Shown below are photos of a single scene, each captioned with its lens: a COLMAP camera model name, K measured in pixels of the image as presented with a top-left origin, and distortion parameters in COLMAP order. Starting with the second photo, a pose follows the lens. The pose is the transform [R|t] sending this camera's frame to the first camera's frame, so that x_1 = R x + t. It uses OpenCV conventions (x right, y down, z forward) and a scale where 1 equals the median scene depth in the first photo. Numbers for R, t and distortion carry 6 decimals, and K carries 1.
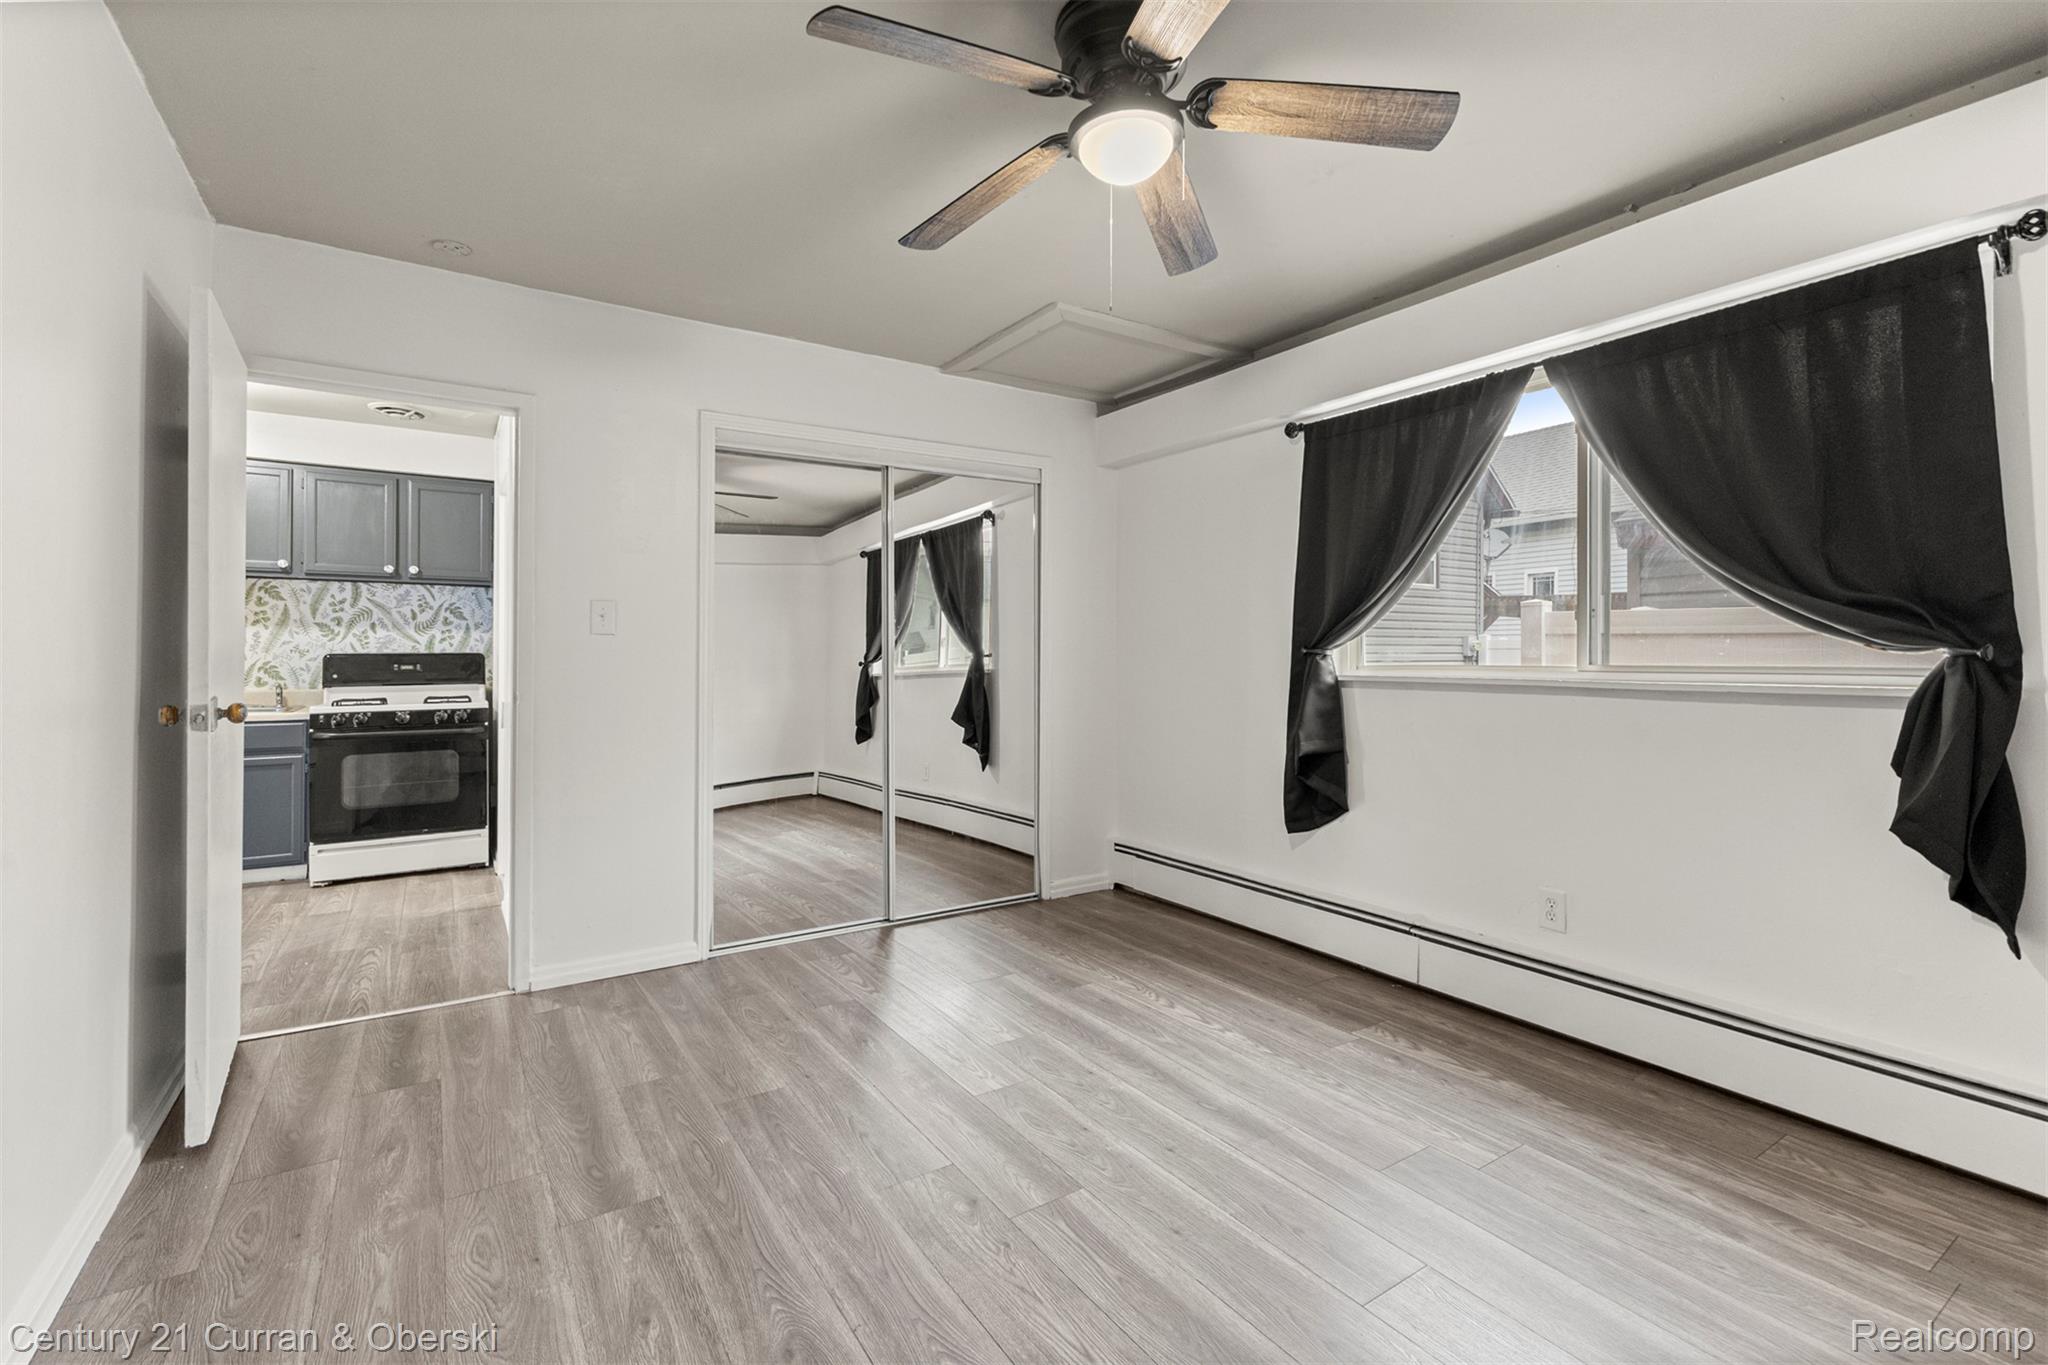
lens RADIAL K [[888.6, 0, 1039.2], [0, 888.6, 647.8], [0, 0, 1]] dist [0.005210, 0.000423]
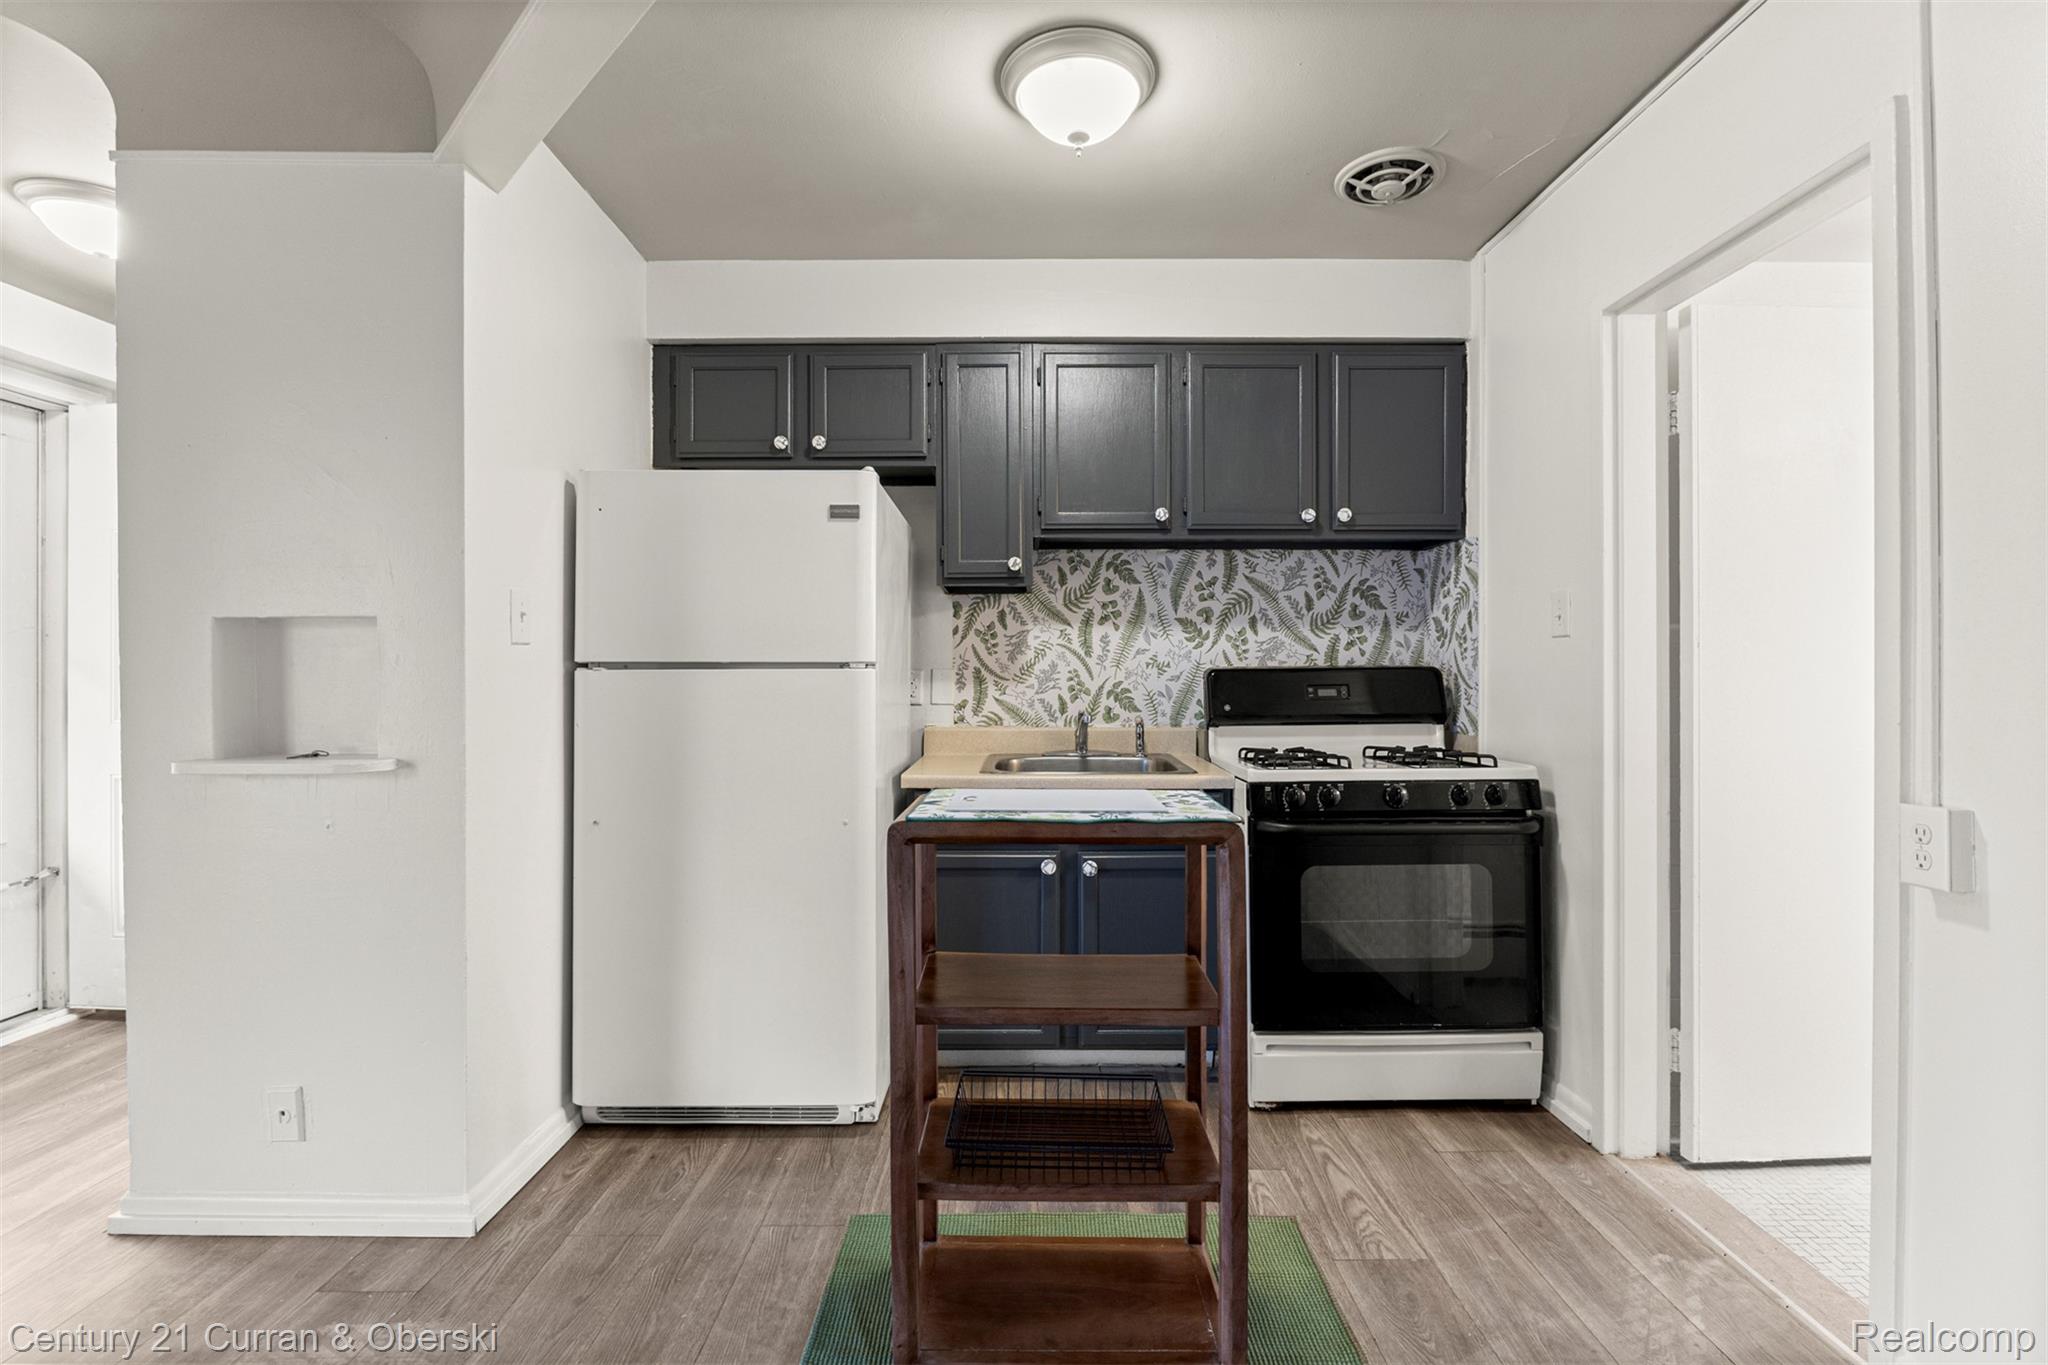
lens RADIAL K [[925.3, 0, 1026.8], [0, 925.3, 676.7], [0, 0, 1]] dist [-0.012880, 0.004361]
pose [[0.831138, -0.001228, -0.556065, -0.783527], [0.008492, 0.999909, 0.010485, 0.005983], [0.556002, -0.013437, 0.831073, 0.599046]]
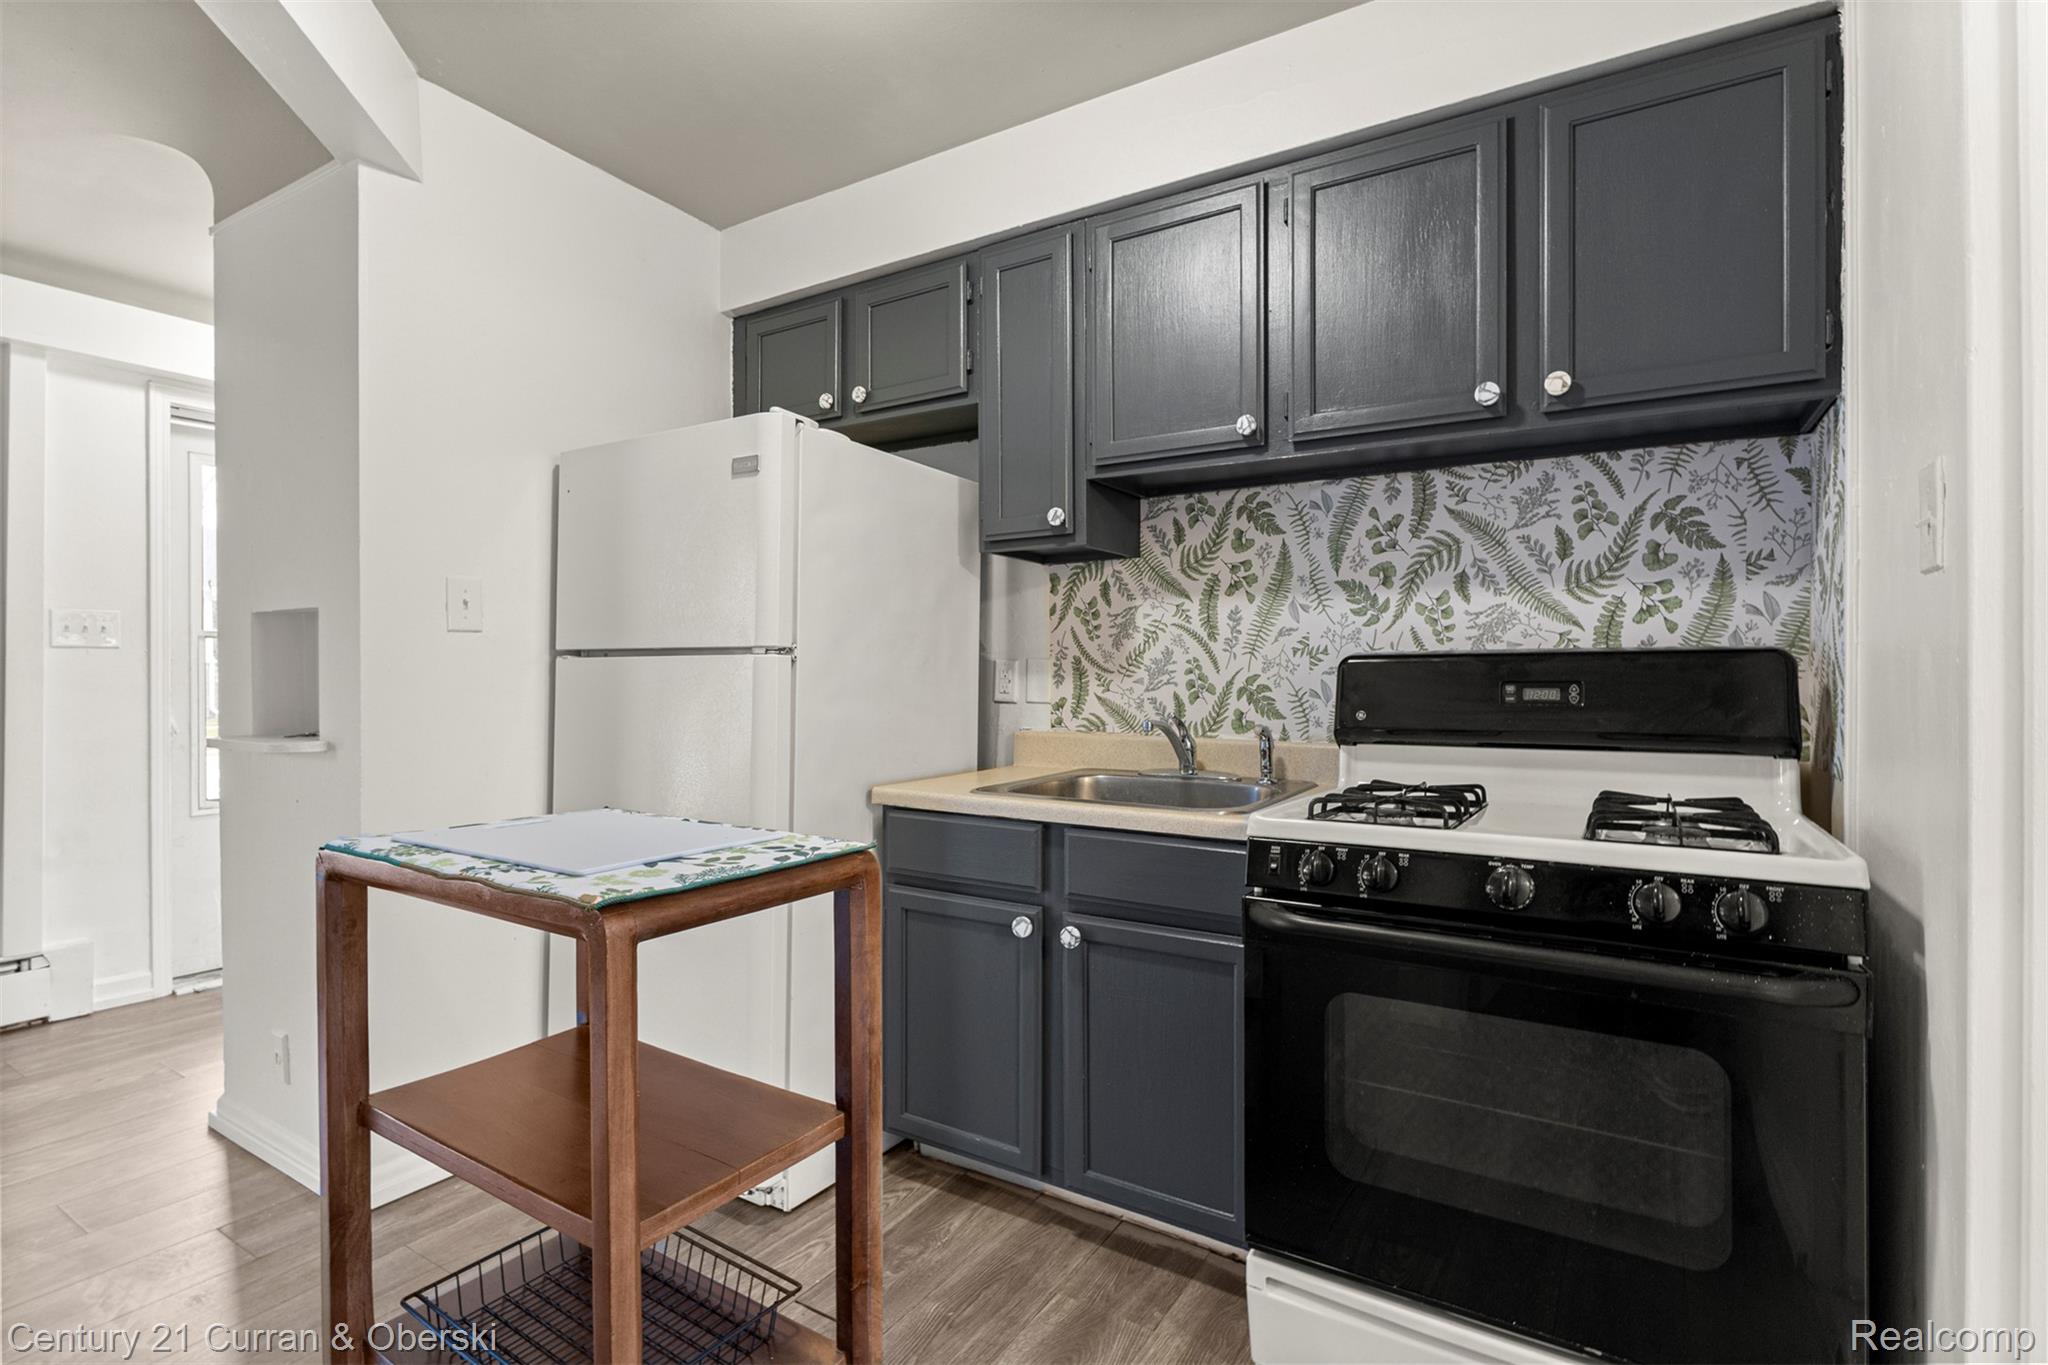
lens RADIAL K [[970.3, 0, 1022.3], [0, 970.3, 676.1], [0, 0, 1]] dist [0.001511, -0.000813]
pose [[0.414058, 0.001275, -0.910250, -0.669921], [0.007598, 0.999959, 0.004857, 0.017090], [0.910219, -0.008927, 0.414032, 0.980098]]
